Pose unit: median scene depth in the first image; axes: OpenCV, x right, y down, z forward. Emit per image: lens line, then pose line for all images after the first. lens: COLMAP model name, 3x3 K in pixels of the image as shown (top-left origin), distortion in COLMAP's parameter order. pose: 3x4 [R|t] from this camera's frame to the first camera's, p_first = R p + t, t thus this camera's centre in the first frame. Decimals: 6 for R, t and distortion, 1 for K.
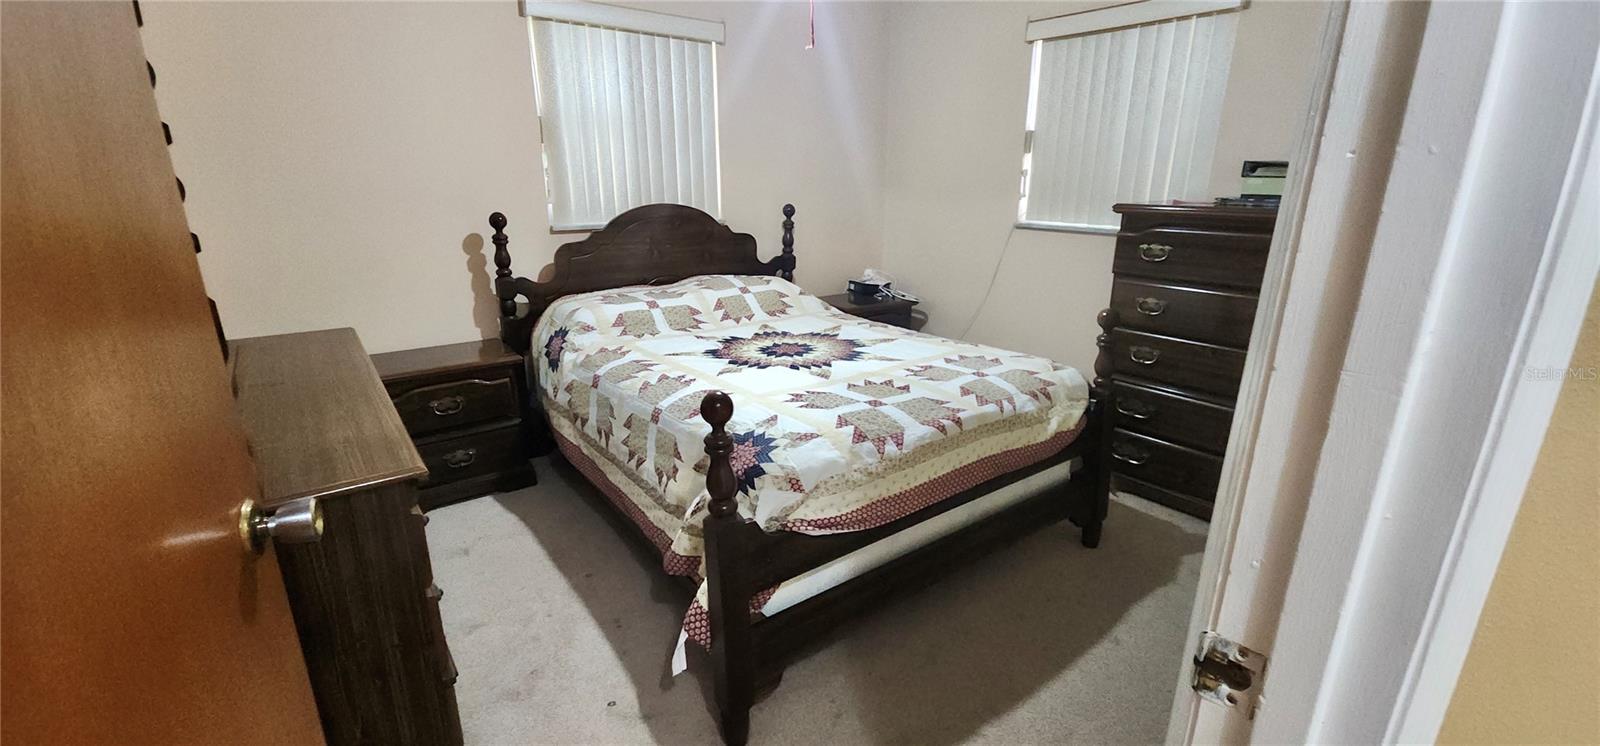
lens RADIAL K [[668.3, 0, 800.0], [0, 668.3, 373.0], [0, 0, 1]] dist [0.000148, -0.000100]
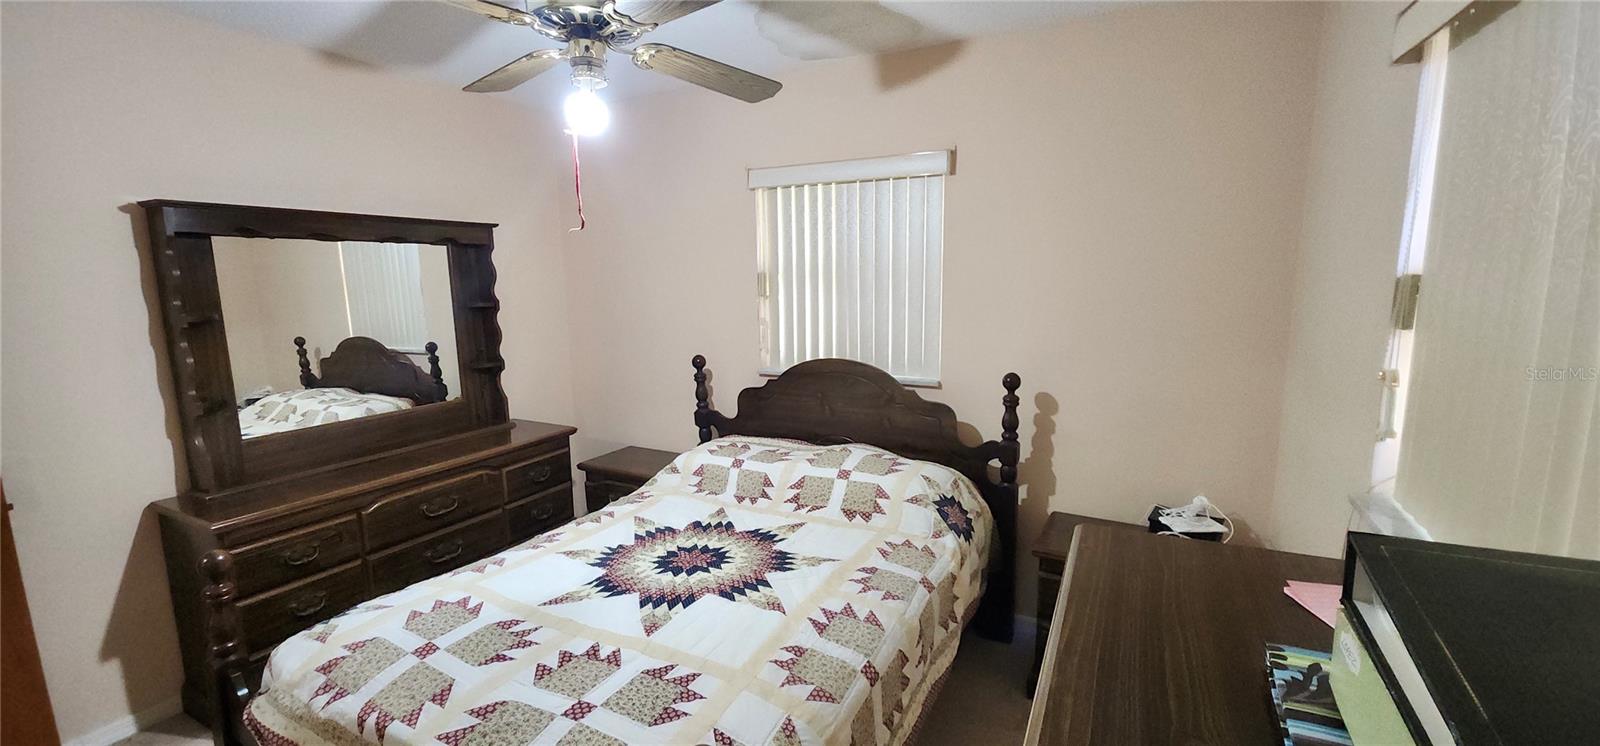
lens RADIAL K [[668.3, 0, 800.0], [0, 668.3, 373.0], [0, 0, 1]] dist [0.000148, -0.000100]
pose [[0.423302, 0.130780, -0.896500, 0.718763], [-0.248704, 0.968287, 0.023821, -0.300854], [0.871184, 0.212879, 0.442404, 0.703331]]
